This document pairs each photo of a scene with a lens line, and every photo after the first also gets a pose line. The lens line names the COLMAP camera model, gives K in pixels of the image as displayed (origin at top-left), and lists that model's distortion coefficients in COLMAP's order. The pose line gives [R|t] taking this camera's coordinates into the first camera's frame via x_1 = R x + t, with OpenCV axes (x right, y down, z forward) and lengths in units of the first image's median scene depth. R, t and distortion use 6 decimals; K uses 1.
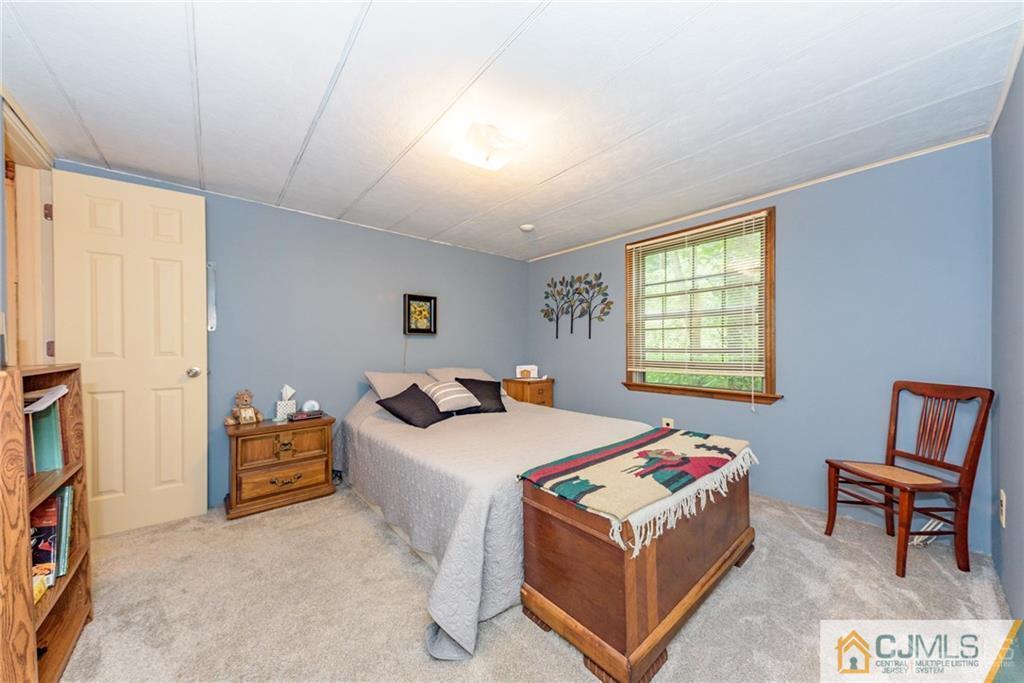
lens RADIAL K [[345.2, 0, 515.7], [0, 345.2, 348.4], [0, 0, 1]] dist [0.000292, -0.000043]
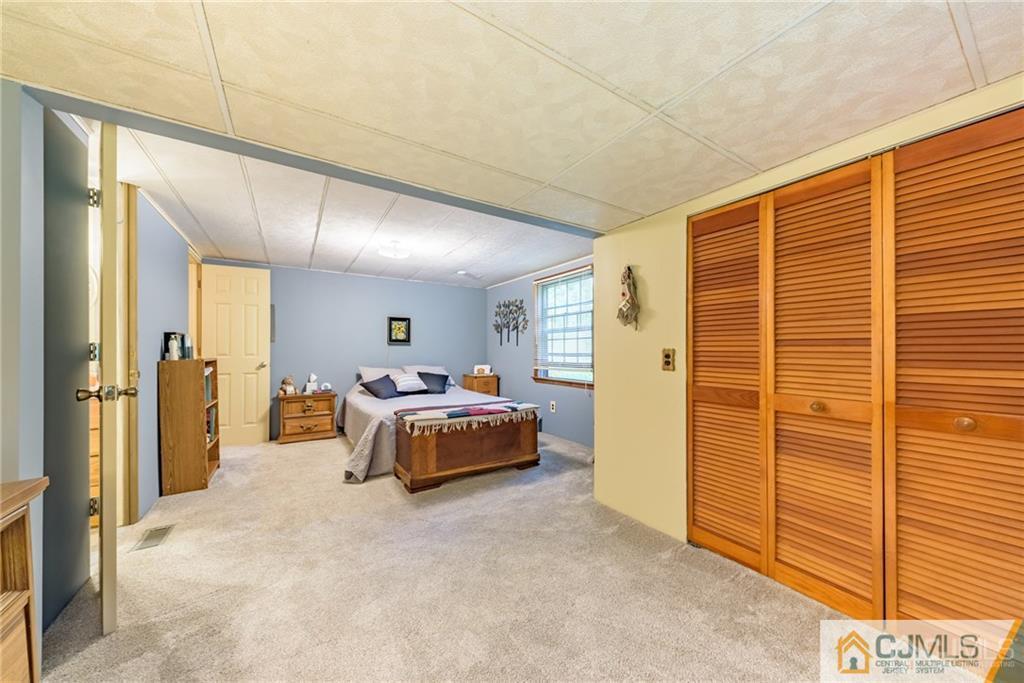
lens RADIAL K [[349.3, 0, 516.5], [0, 349.3, 346.9], [0, 0, 1]] dist [0.000777, 0.000071]
pose [[0.989390, 0.002554, -0.145258, 0.459511], [-0.005002, 0.999851, -0.016491, -0.001087], [0.145195, 0.017043, 0.989256, -0.442729]]
